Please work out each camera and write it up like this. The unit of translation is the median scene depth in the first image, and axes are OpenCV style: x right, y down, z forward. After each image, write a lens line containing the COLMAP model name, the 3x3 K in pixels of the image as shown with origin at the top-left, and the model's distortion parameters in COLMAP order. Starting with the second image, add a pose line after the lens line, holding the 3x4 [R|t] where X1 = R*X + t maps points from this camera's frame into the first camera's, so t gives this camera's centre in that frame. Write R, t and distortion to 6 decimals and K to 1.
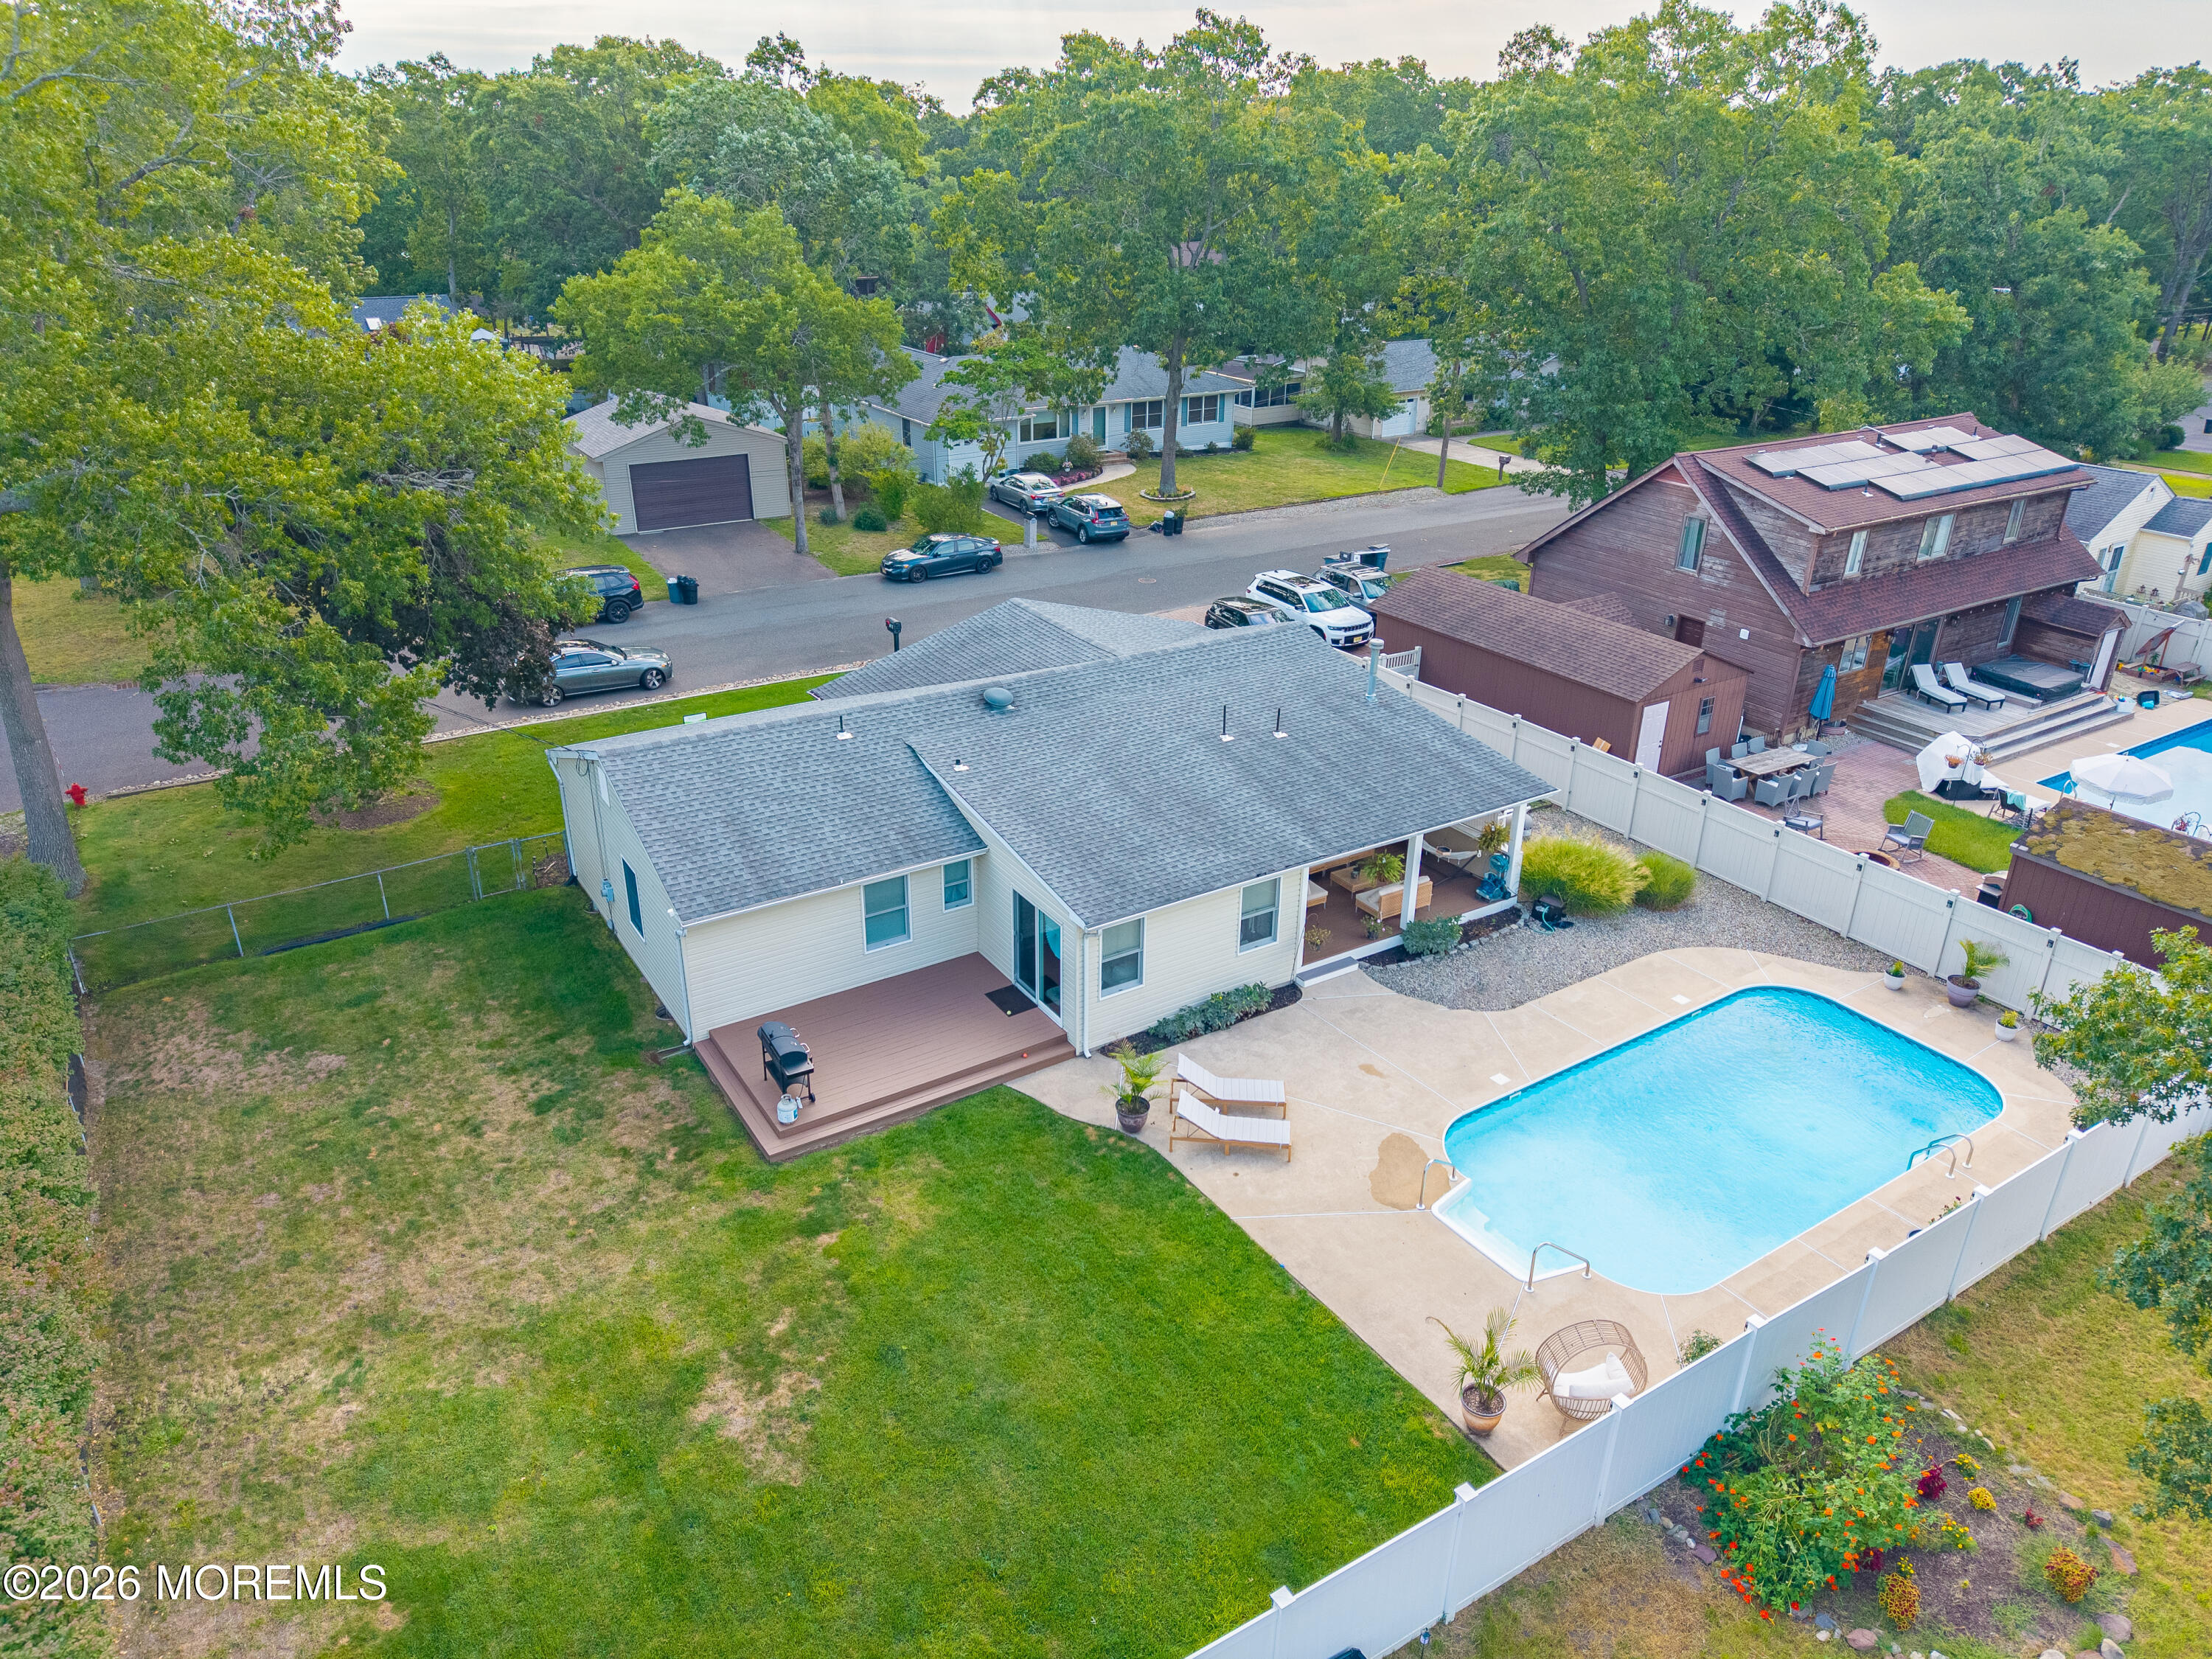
lens RADIAL K [[1492.1, 0, 1106.0], [0, 1492.1, 829.5], [0, 0, 1]] dist [0.004029, 0.001218]
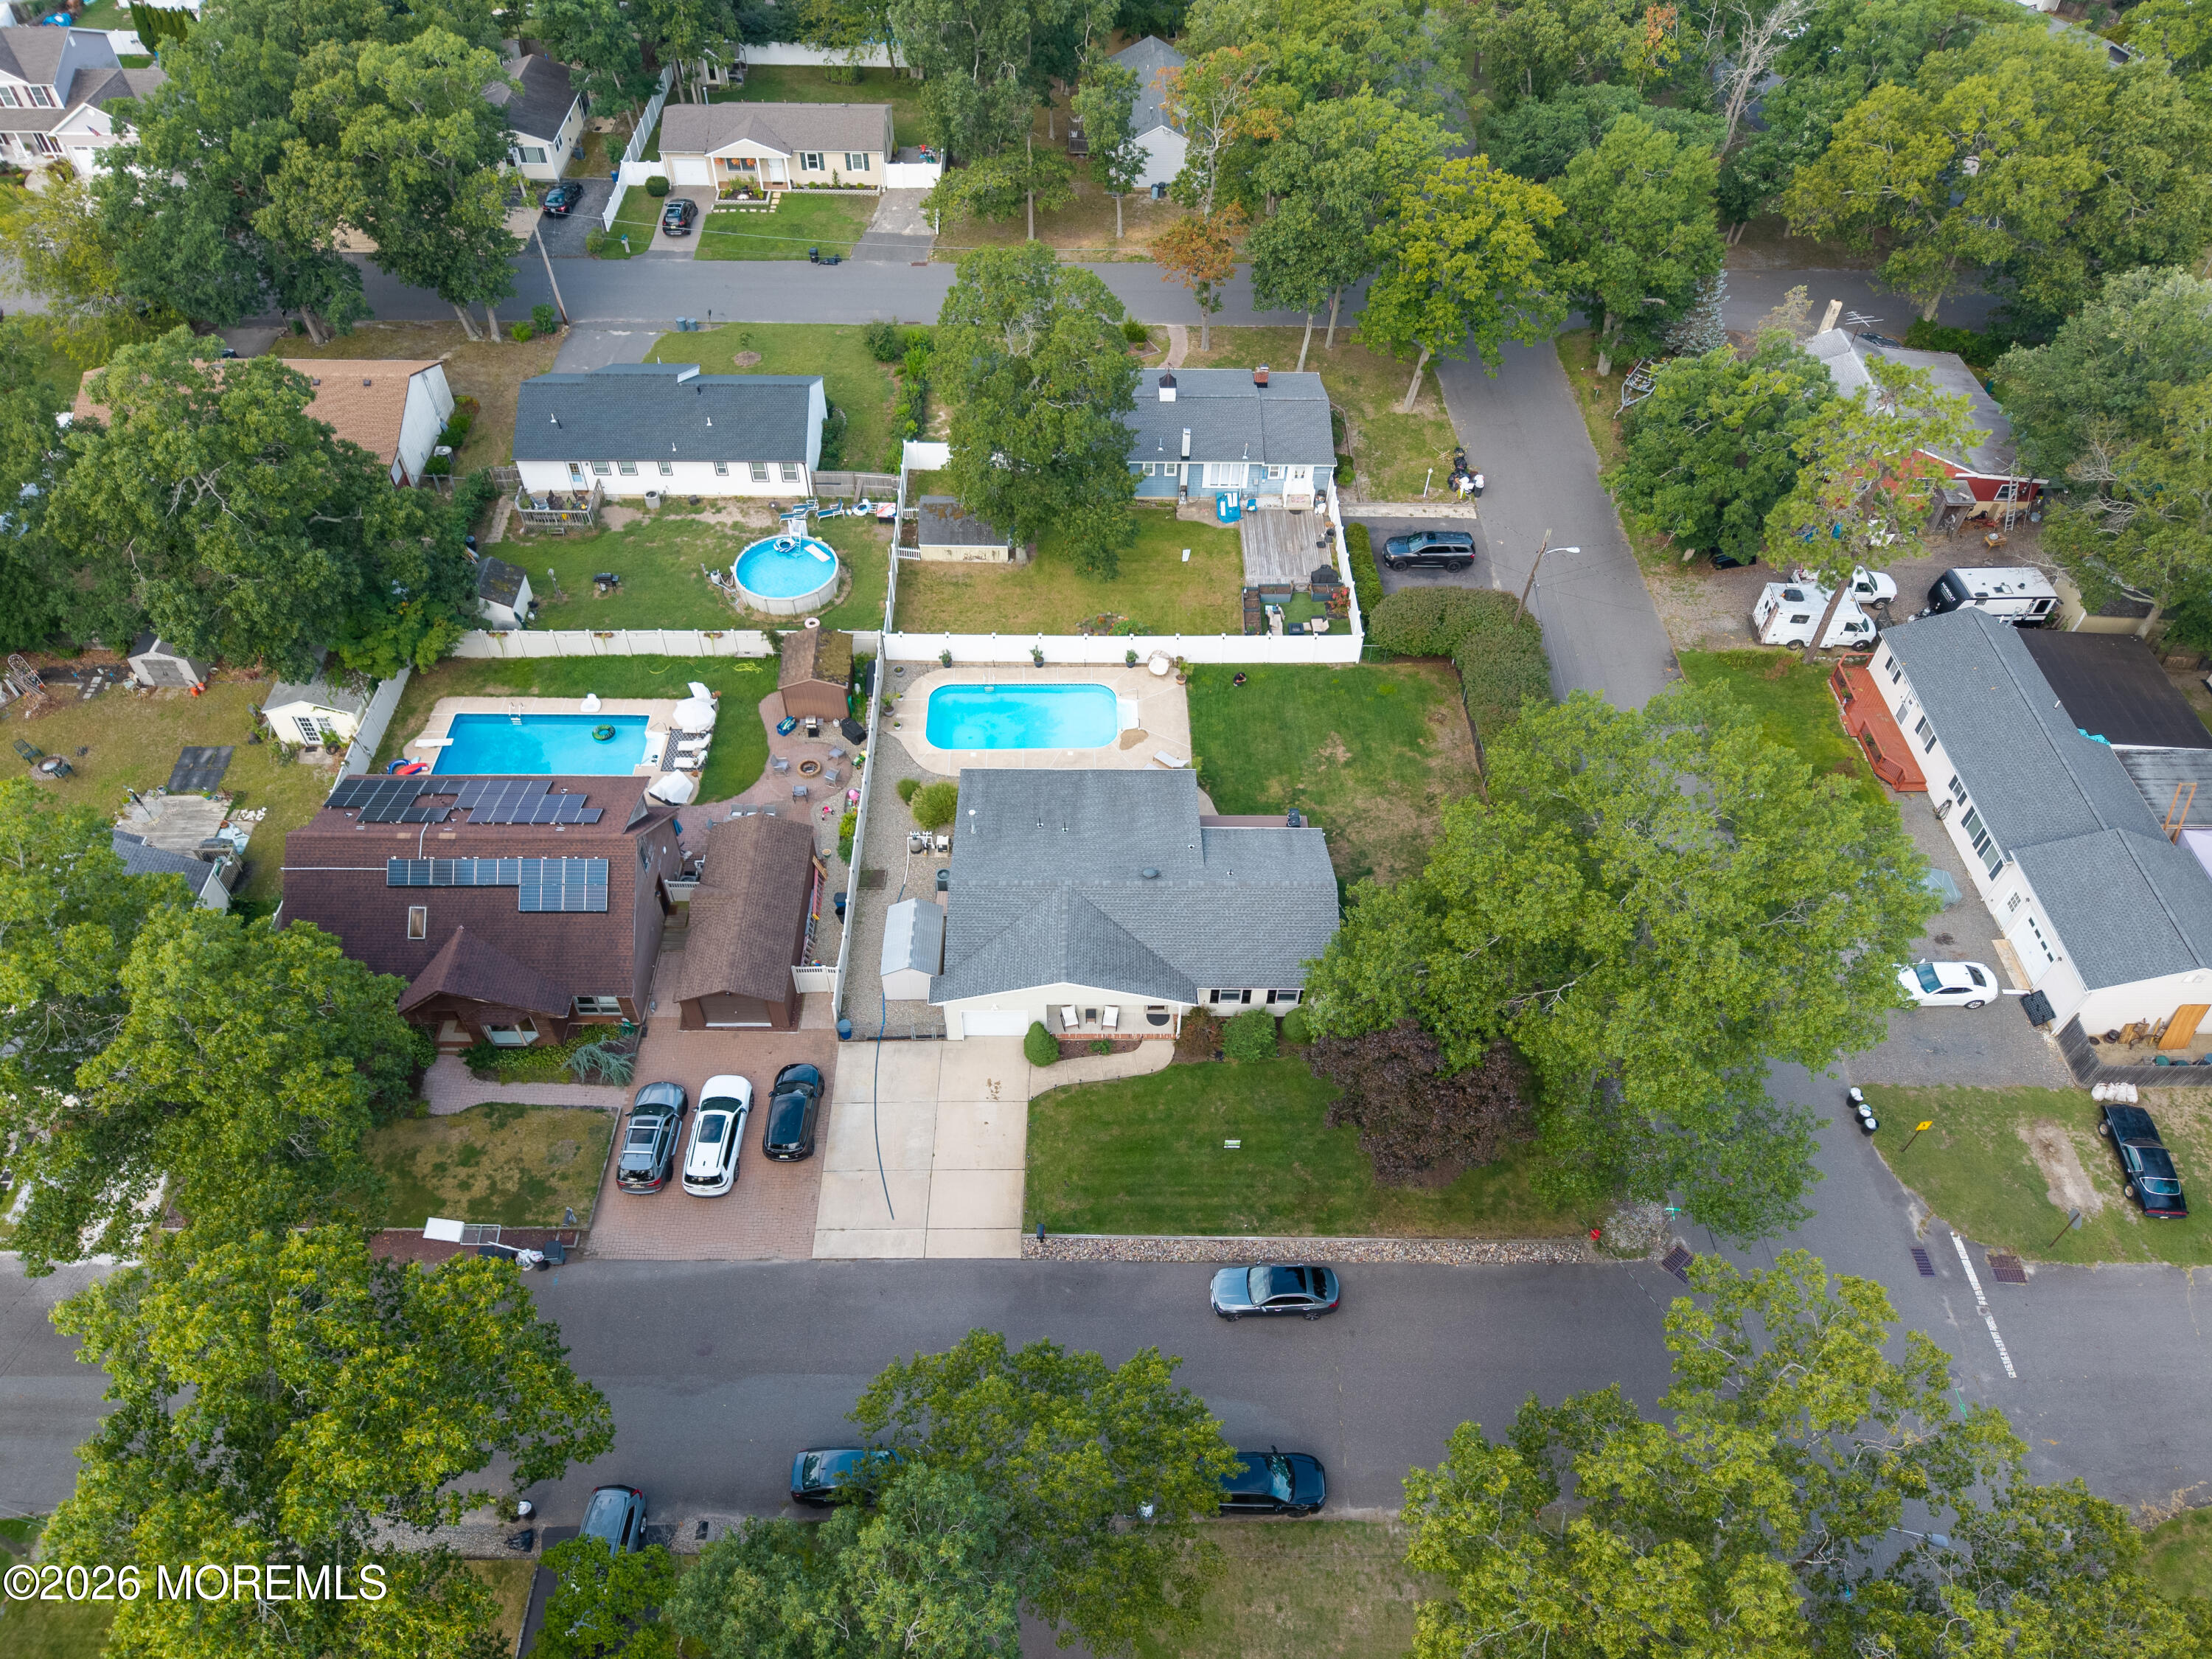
lens RADIAL K [[1483.4, 0, 1106.0], [0, 1483.4, 829.5], [0, 0, 1]] dist [0.036348, -0.047115]
pose [[-0.848576, -0.414884, 0.328313, -0.731859], [0.193985, 0.333348, 0.922631, -2.204524], [-0.492227, 0.846611, -0.202390, 1.513181]]
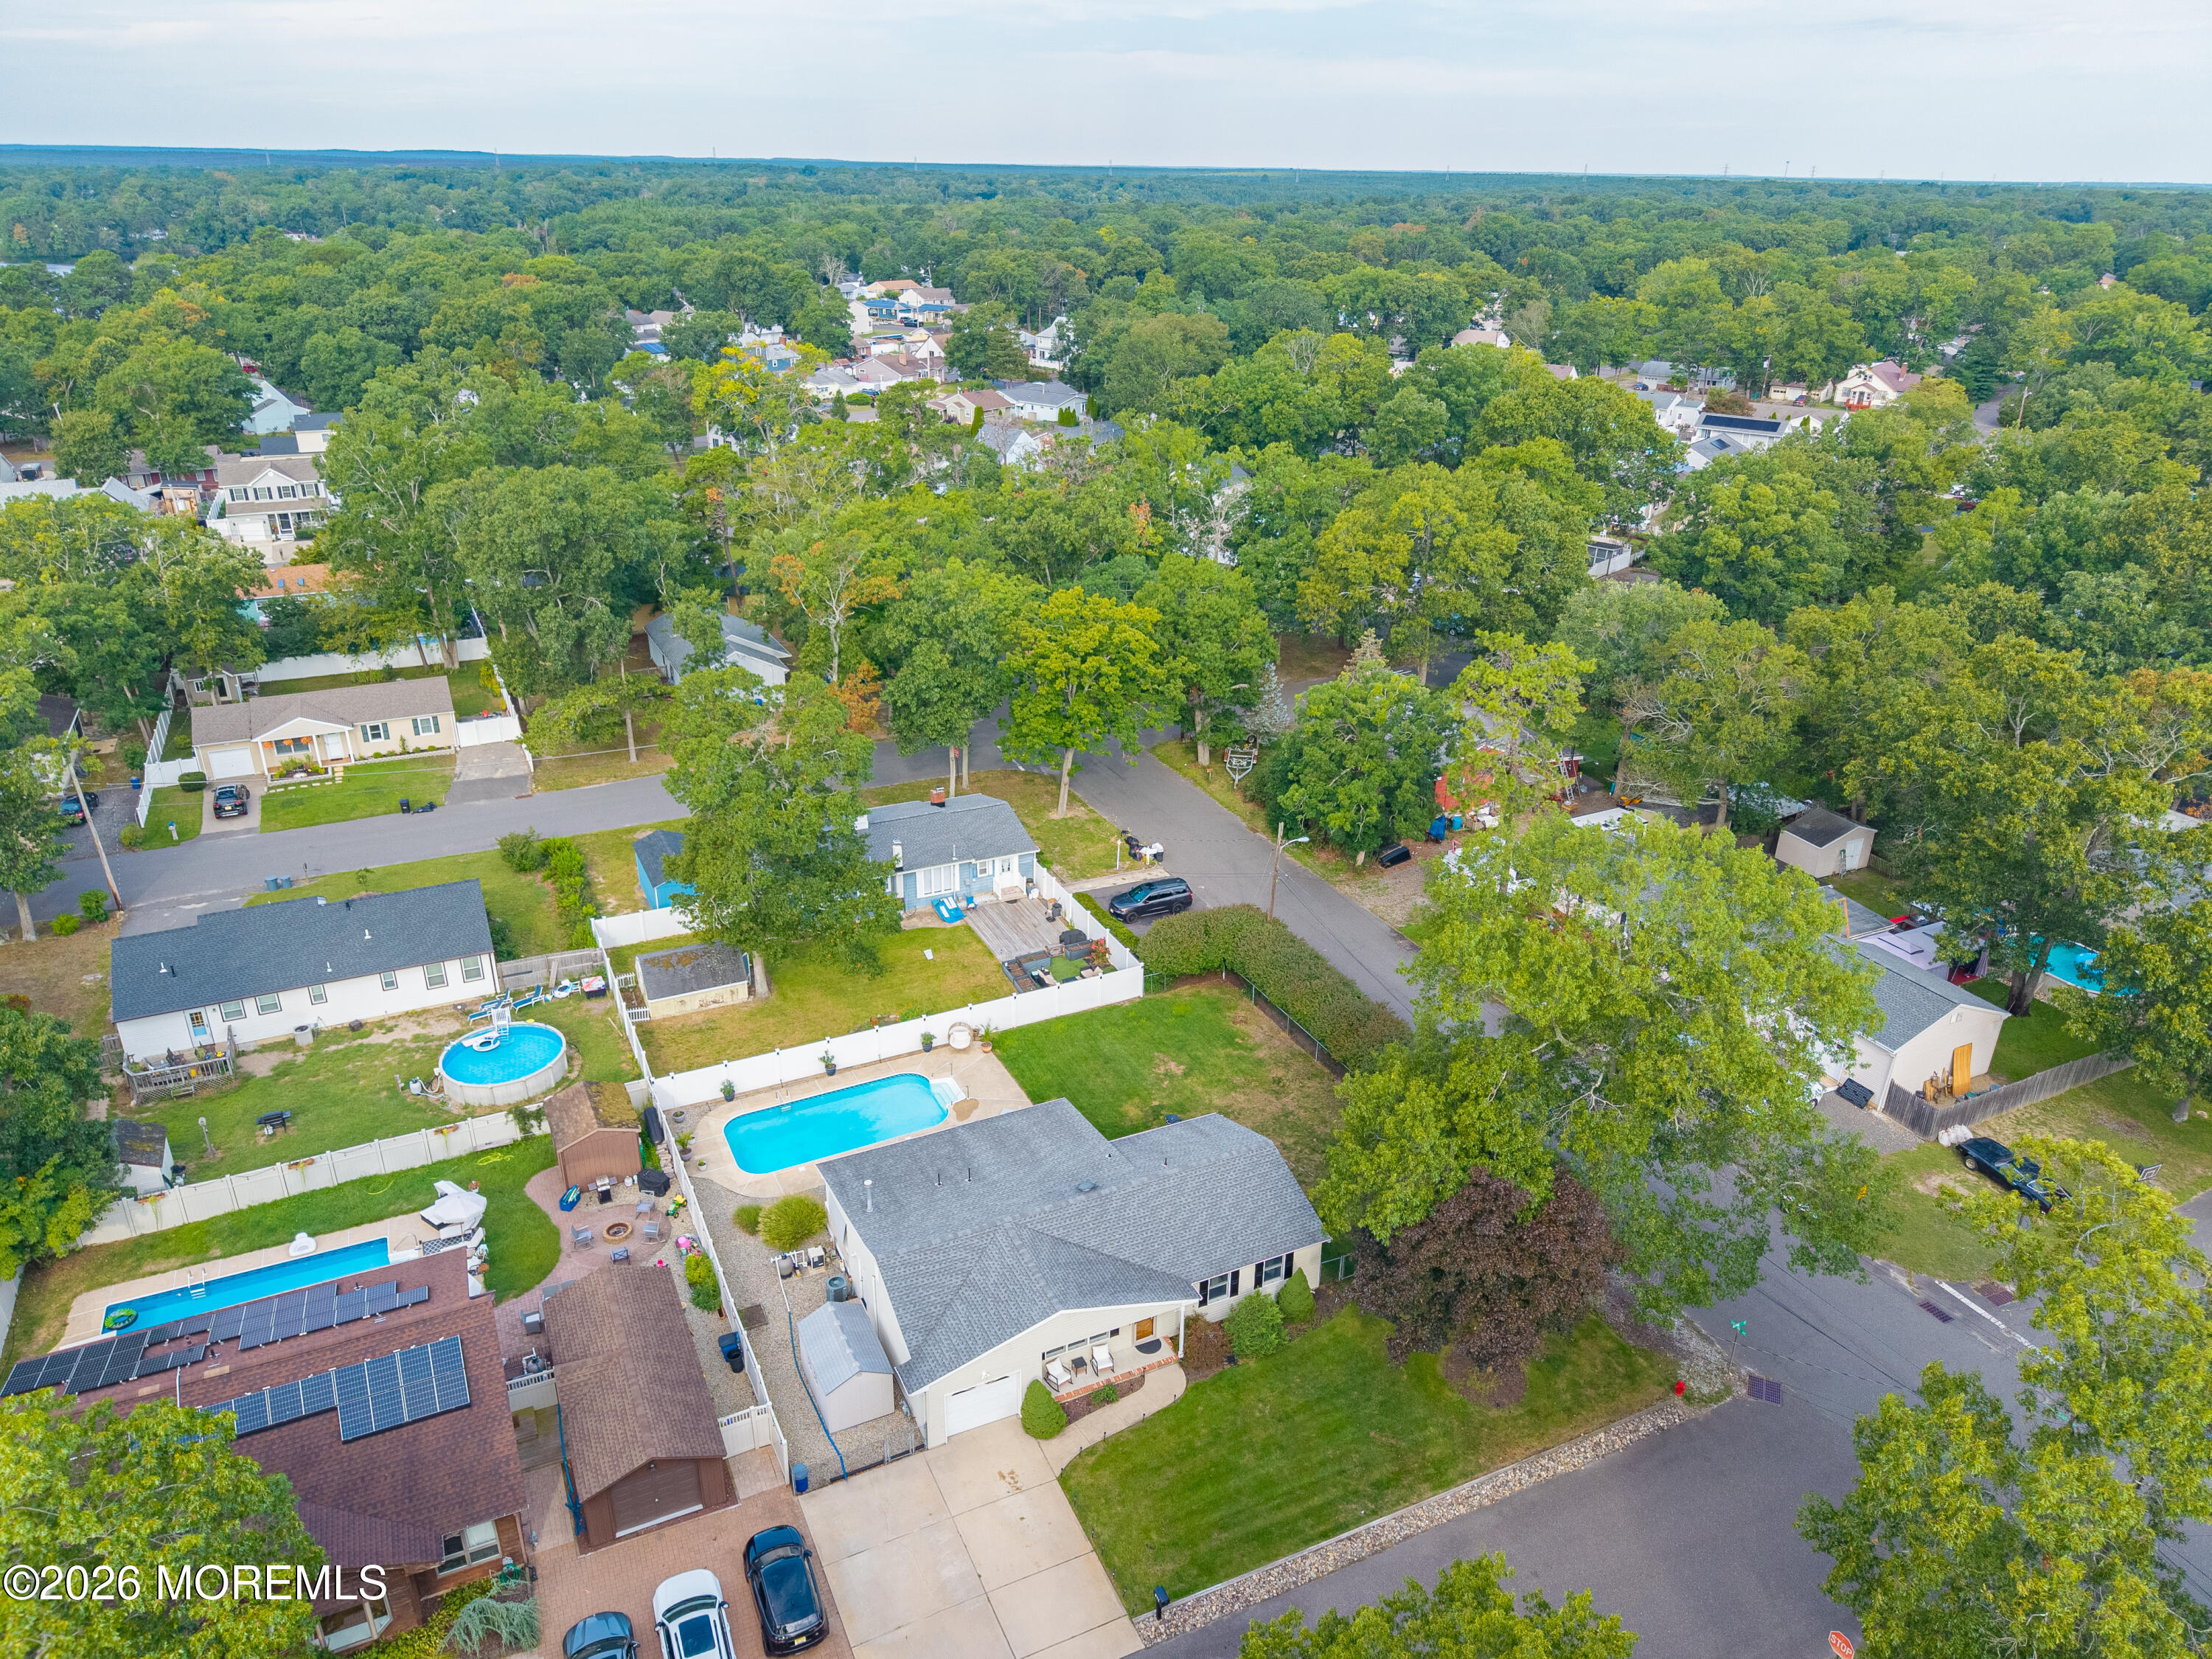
lens RADIAL K [[1483.4, 0, 1106.0], [0, 1483.4, 829.5], [0, 0, 1]] dist [0.036348, -0.047115]
pose [[-0.992496, -0.076136, 0.095683, -0.262896], [0.021708, 0.660367, 0.750629, -1.941101], [-0.120336, 0.747074, -0.653758, 2.040048]]
